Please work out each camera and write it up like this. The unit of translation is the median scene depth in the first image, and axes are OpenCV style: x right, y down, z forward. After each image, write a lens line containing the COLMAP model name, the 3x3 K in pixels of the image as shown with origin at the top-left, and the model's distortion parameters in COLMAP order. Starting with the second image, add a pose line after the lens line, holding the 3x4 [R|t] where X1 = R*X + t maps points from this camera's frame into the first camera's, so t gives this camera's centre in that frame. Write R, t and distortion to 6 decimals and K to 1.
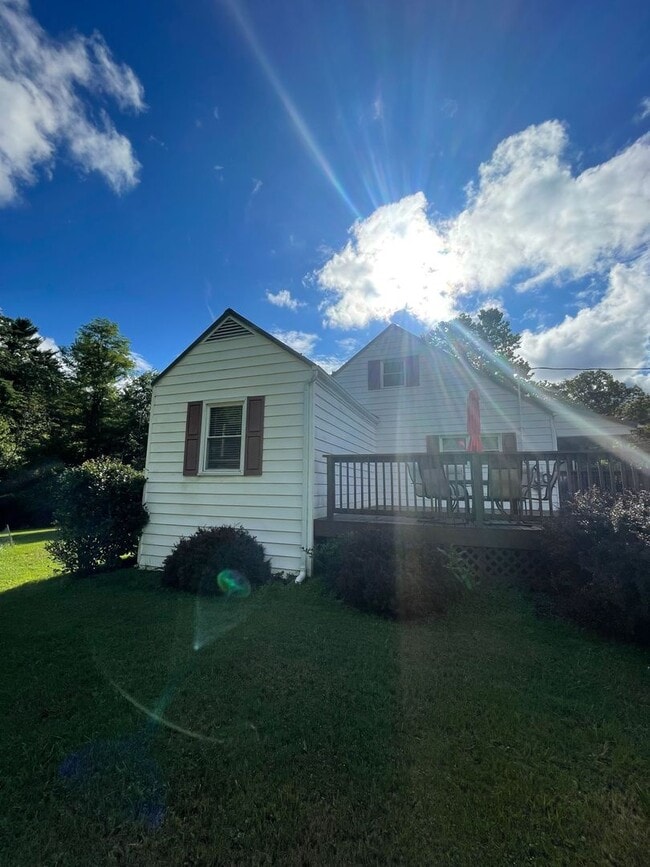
lens RADIAL K [[350.4, 0, 326.5], [0, 350.4, 440.6], [0, 0, 1]] dist [0.006997, -0.000874]
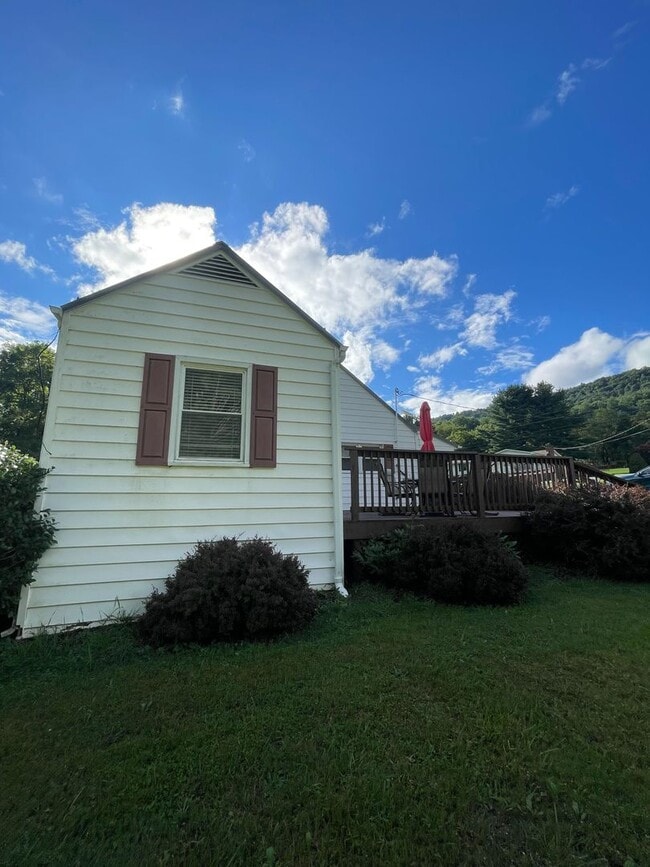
lens RADIAL K [[350.4, 0, 321.6], [0, 350.4, 432.9], [0, 0, 1]] dist [0.006997, -0.000874]
pose [[0.794477, 0.102450, 0.598590, -0.505521], [-0.064739, 0.994339, -0.084259, 0.071060], [-0.603834, 0.028189, 0.796612, 0.282575]]
